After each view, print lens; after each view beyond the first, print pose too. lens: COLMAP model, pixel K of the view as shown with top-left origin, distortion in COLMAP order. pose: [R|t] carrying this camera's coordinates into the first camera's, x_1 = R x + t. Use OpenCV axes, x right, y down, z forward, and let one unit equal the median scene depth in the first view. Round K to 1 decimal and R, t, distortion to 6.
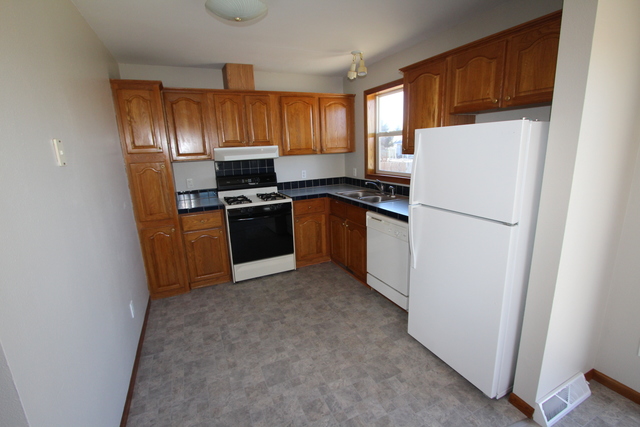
lens RADIAL K [[294.1, 0, 318.1], [0, 294.1, 212.8], [0, 0, 1]] dist [-0.019778, -0.000045]
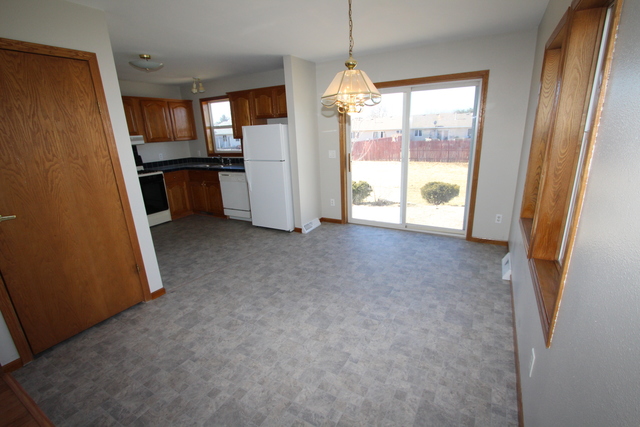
lens RADIAL K [[294.1, 0, 324.2], [0, 294.1, 215.0], [0, 0, 1]] dist [-0.019778, -0.000045]
pose [[0.805405, -0.160196, 0.570666, -0.310481], [0.139390, 0.986974, 0.080334, 0.164648], [-0.576102, 0.014844, 0.817243, -0.667170]]
